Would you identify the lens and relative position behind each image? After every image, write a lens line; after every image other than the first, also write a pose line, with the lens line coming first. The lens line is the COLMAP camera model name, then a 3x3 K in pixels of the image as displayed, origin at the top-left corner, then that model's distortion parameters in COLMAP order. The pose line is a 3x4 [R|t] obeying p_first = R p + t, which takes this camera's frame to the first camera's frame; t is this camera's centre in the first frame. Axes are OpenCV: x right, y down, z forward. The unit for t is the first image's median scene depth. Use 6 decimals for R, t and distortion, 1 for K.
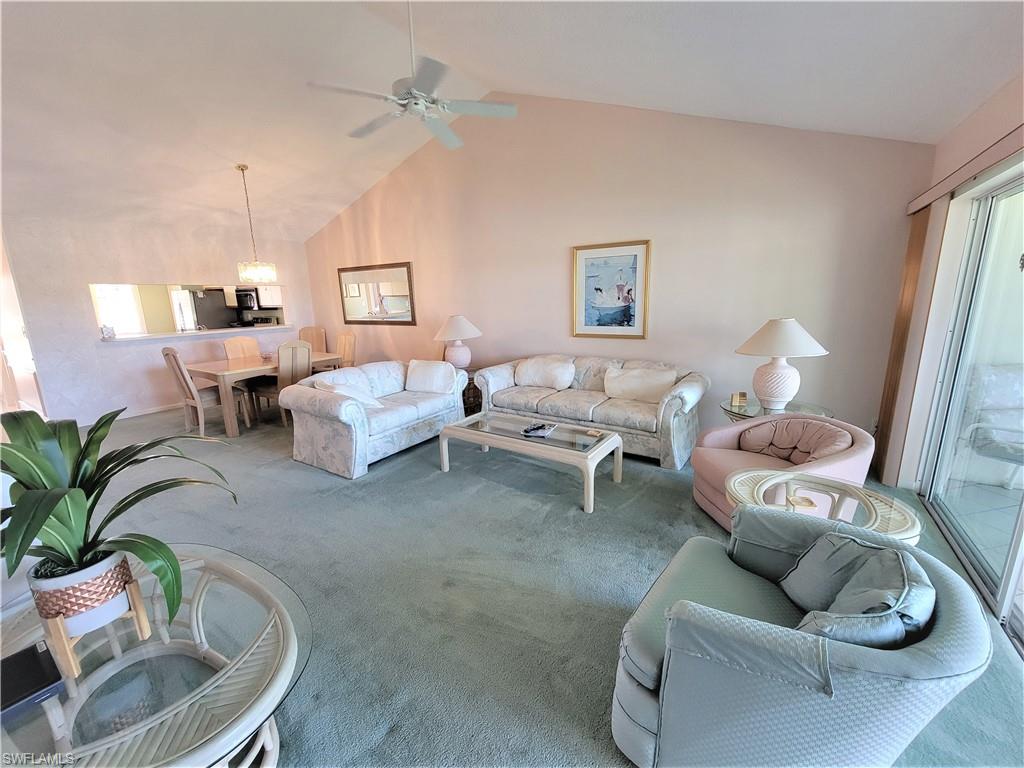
lens RADIAL K [[413.2, 0, 514.4], [0, 413.2, 386.3], [0, 0, 1]] dist [0.007892, -0.005368]
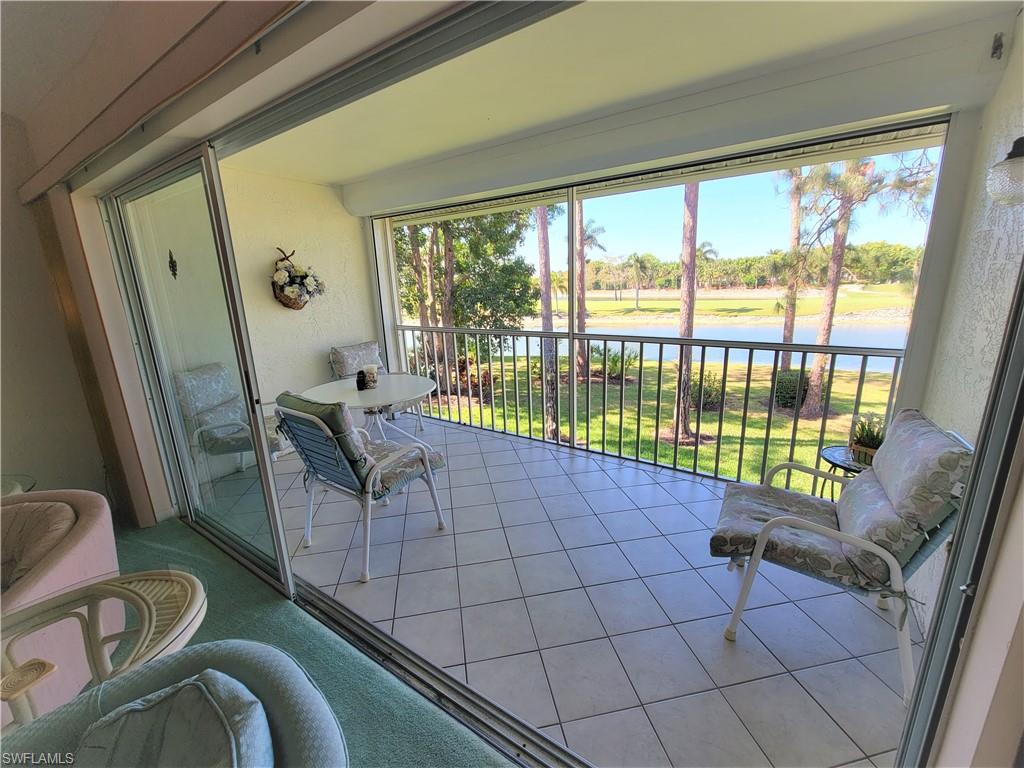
lens RADIAL K [[413.2, 0, 514.4], [0, 413.2, 386.3], [0, 0, 1]] dist [0.007892, -0.005368]
pose [[0.026033, -0.217065, 0.975810, 0.177480], [0.245348, 0.947672, 0.204260, -0.029786], [-0.969085, 0.234096, 0.077927, 0.154775]]
